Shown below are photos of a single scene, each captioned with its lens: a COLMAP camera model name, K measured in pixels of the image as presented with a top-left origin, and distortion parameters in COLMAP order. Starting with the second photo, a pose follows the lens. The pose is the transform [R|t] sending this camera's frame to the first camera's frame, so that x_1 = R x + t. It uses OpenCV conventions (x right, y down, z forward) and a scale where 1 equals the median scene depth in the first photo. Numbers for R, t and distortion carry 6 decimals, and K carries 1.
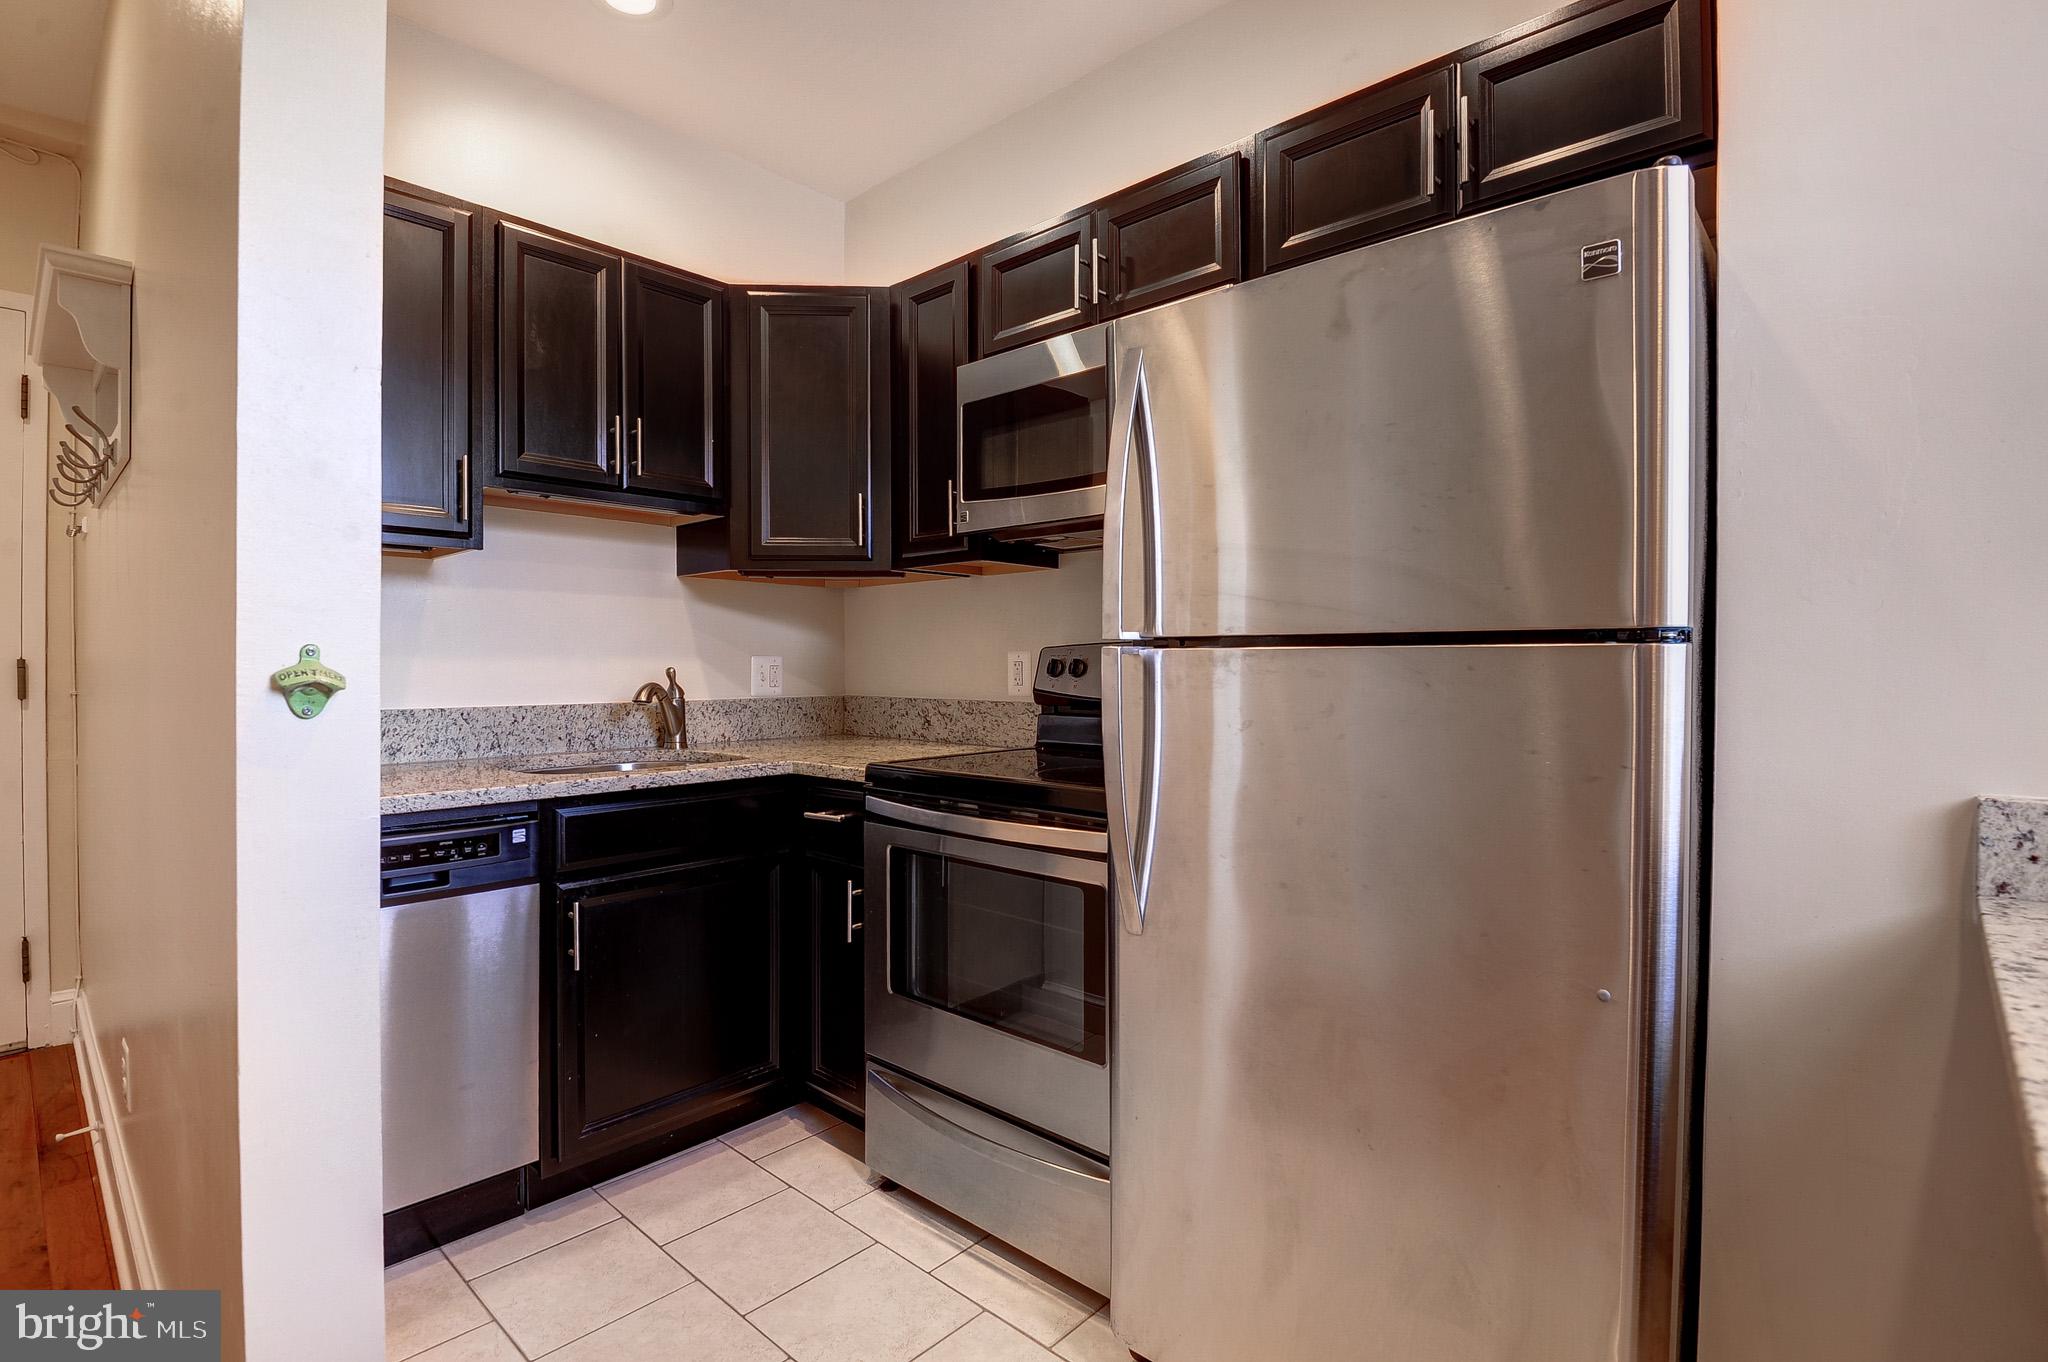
lens RADIAL K [[957.9, 0, 1024.0], [0, 957.9, 681.0], [0, 0, 1]] dist [-0.003405, -0.003492]
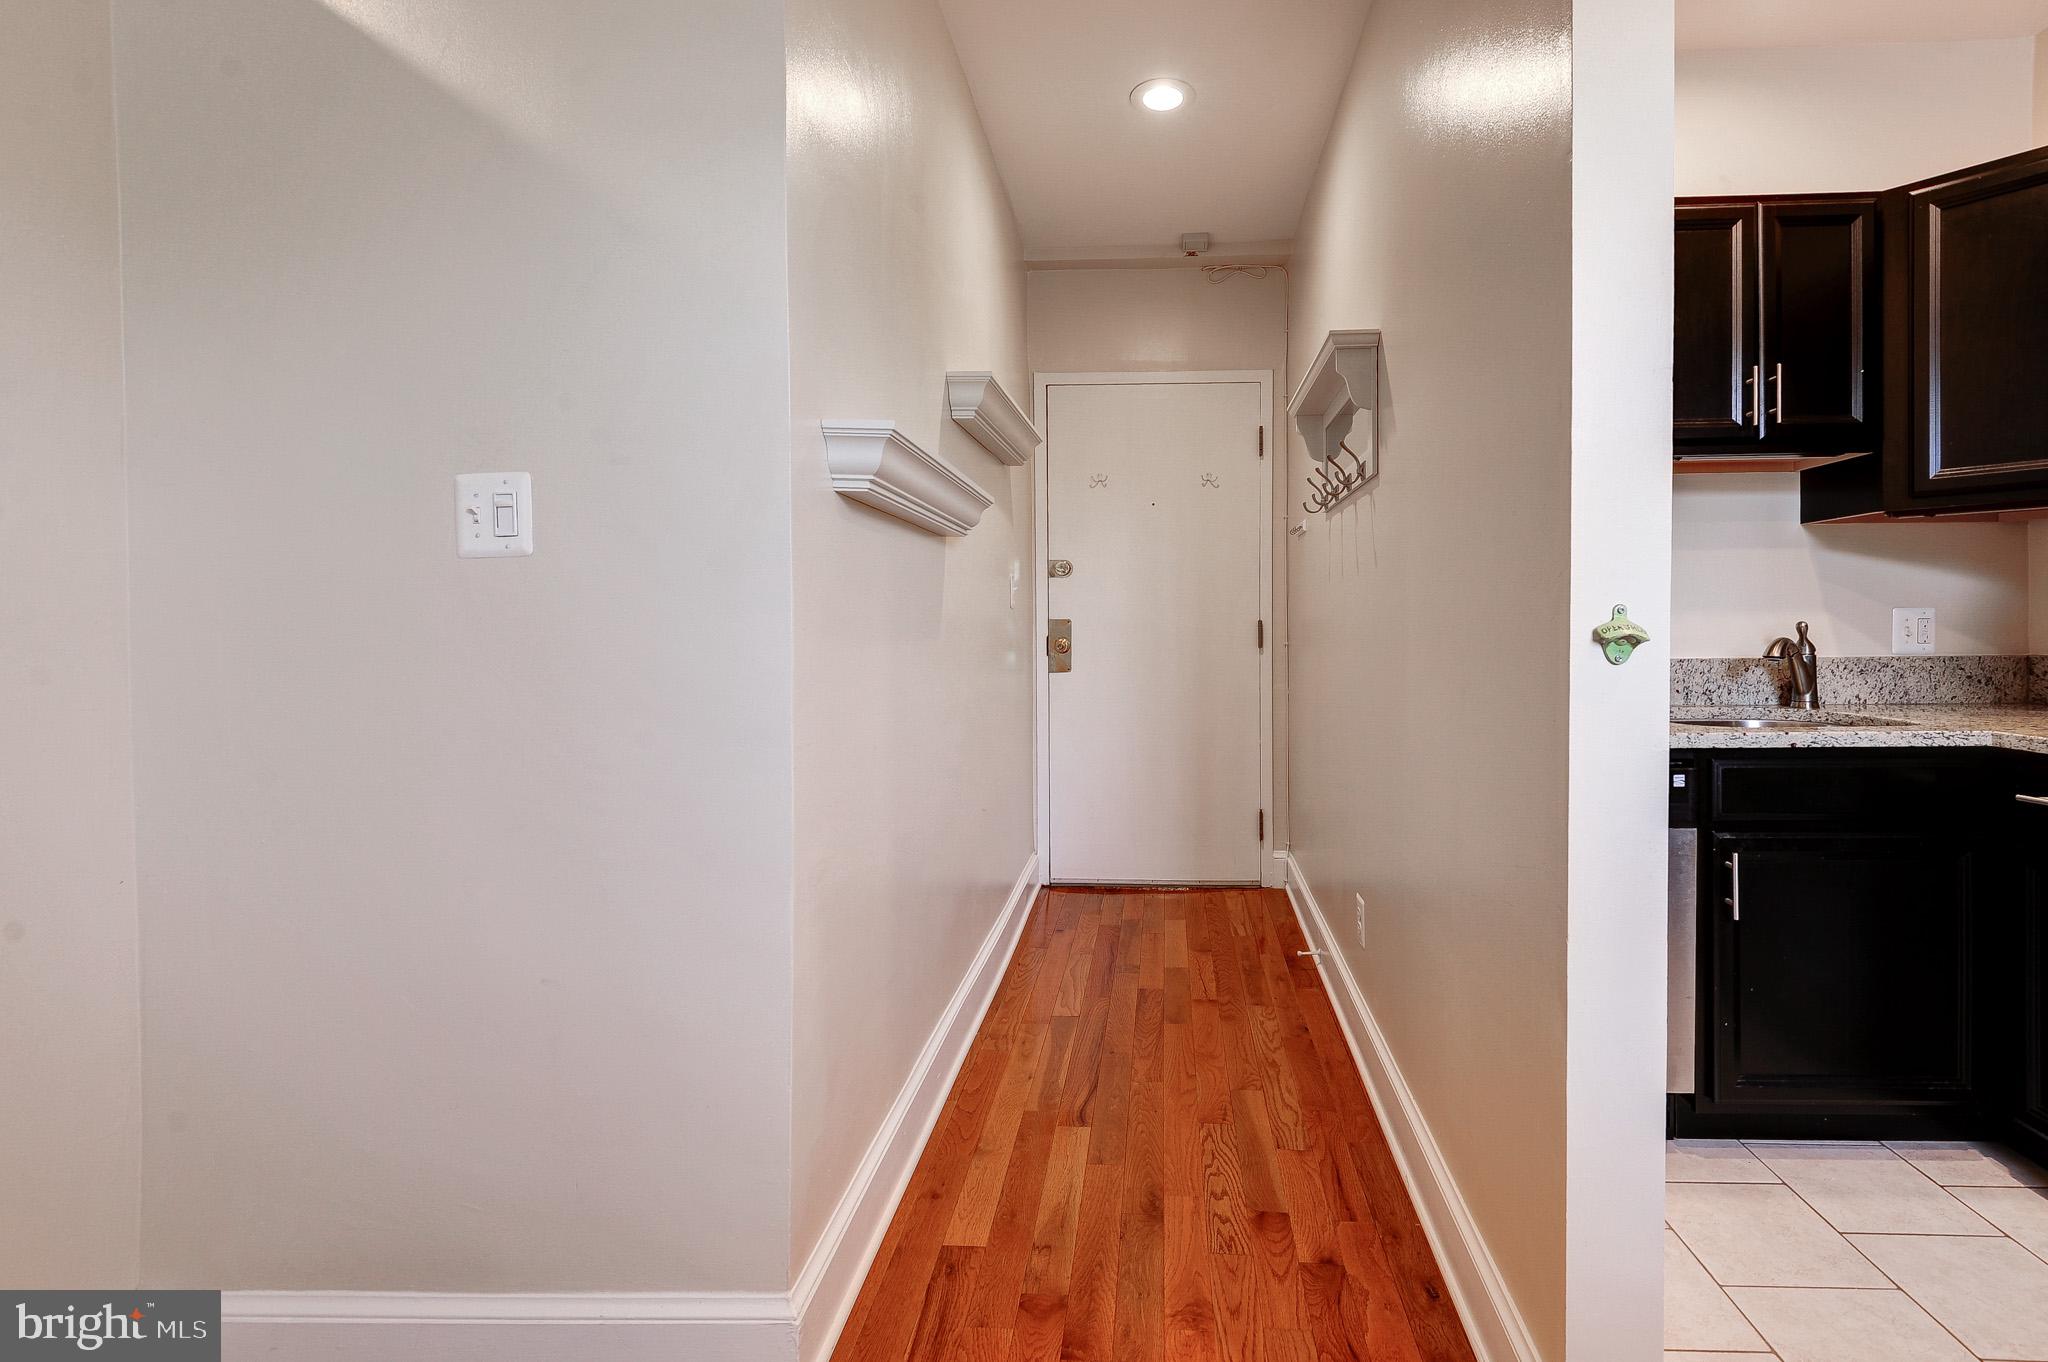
lens RADIAL K [[937.3, 0, 1134.1], [0, 937.3, 637.7], [0, 0, 1]] dist [-0.000458, -0.000465]
pose [[0.641979, 0.004205, -0.766711, -0.086895], [-0.003265, 0.999991, 0.002751, 0.001282], [0.766715, 0.000737, 0.641987, -0.096594]]
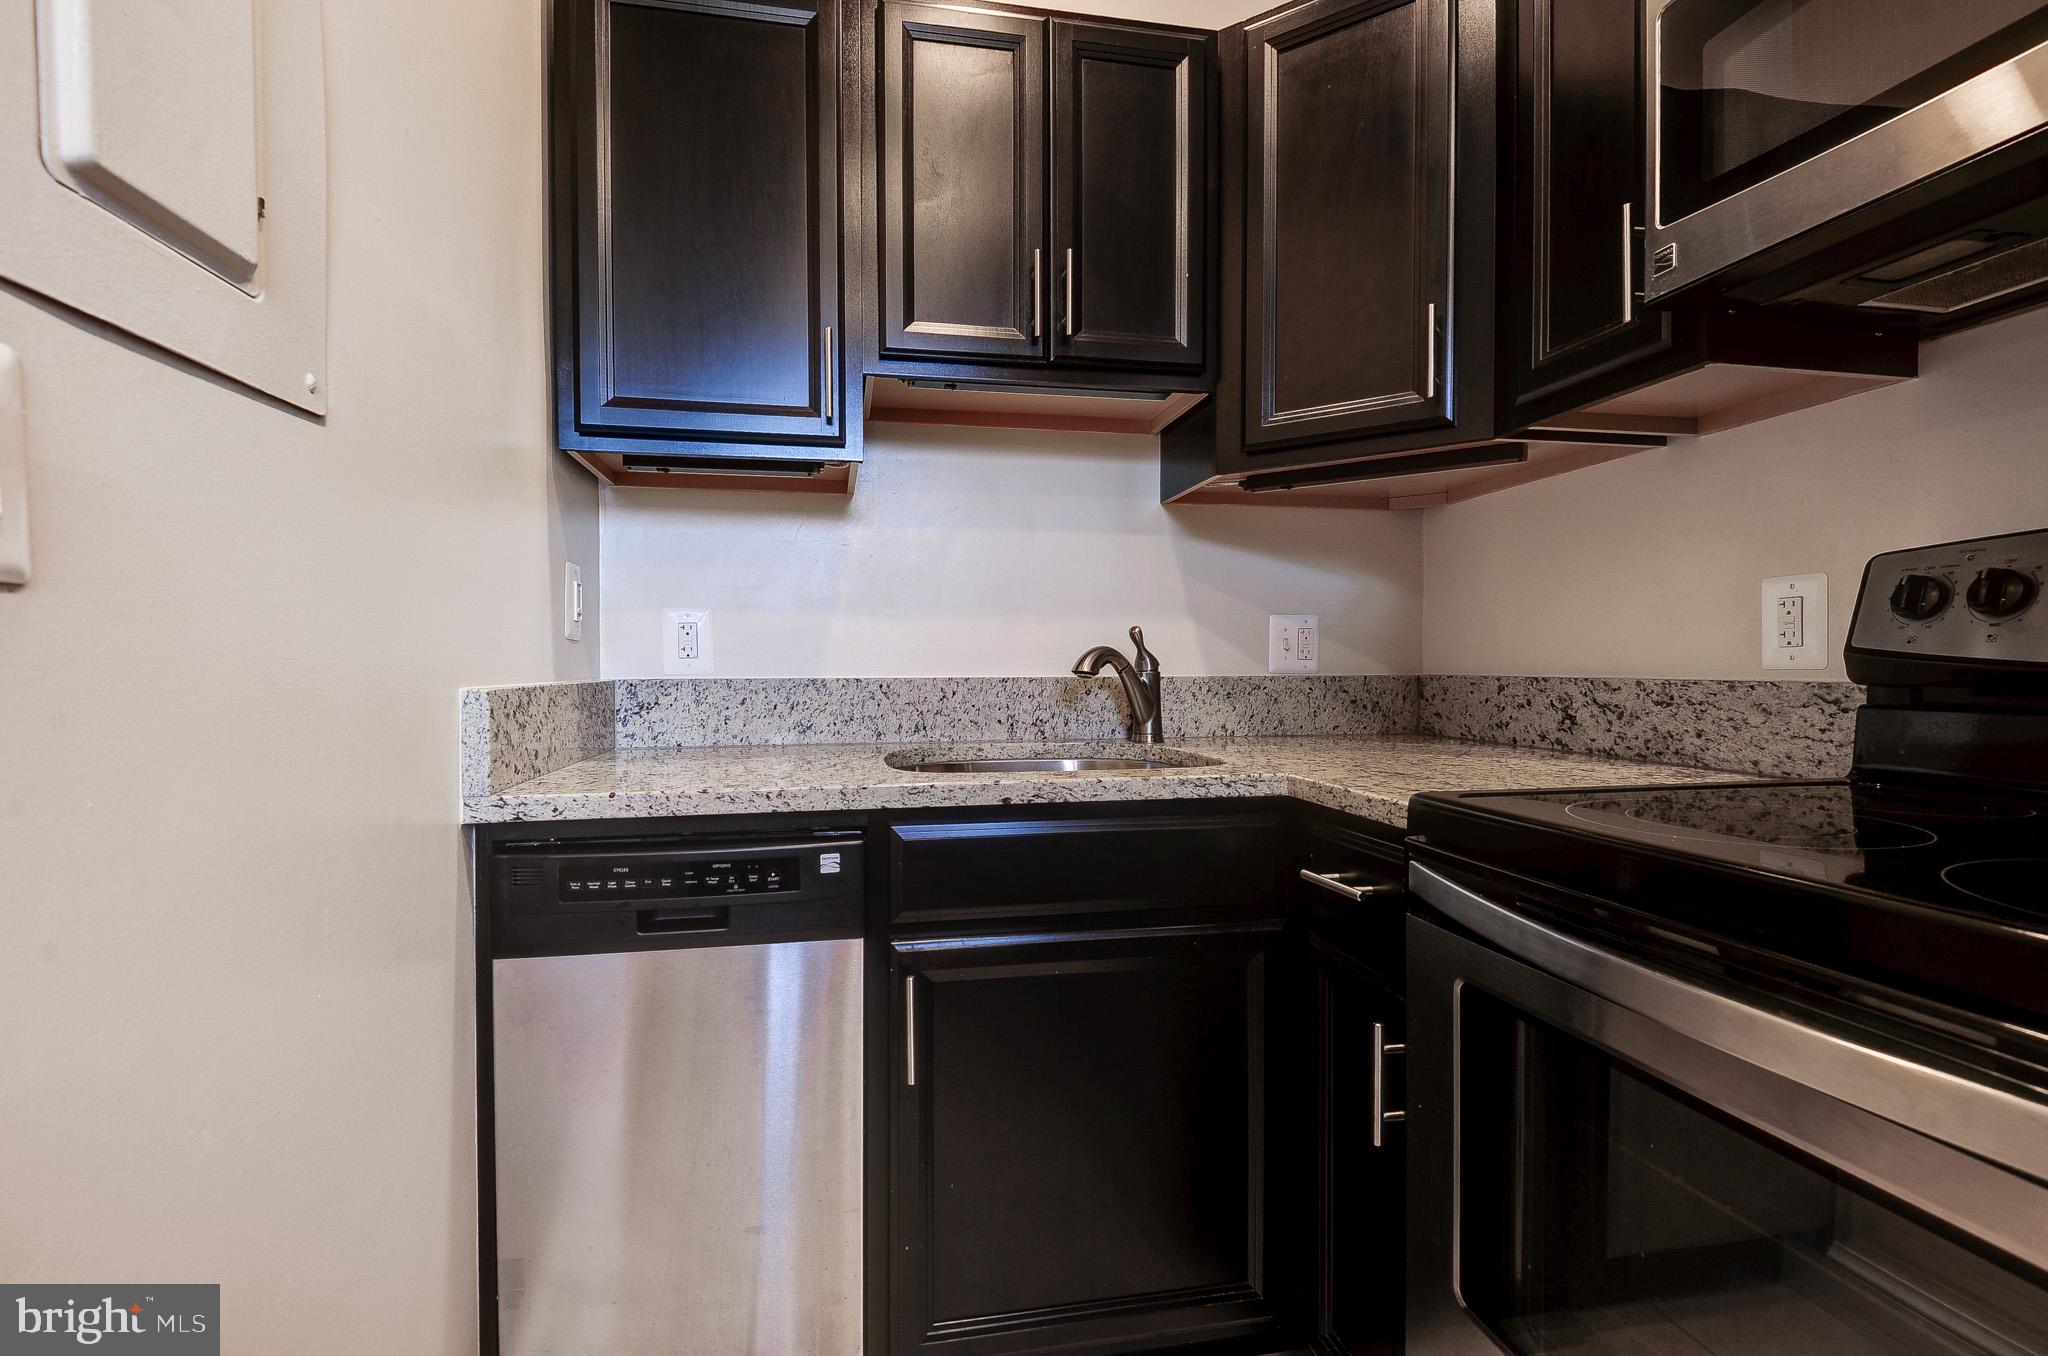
lens RADIAL K [[927.7, 0, 996.4], [0, 927.7, 681.0], [0, 0, 1]] dist [0.042621, -0.028144]
pose [[0.791553, 0.008828, -0.611037, -0.035041], [-0.007471, 0.999961, 0.004770, 0.023923], [0.611055, 0.000789, 0.791588, 0.411324]]
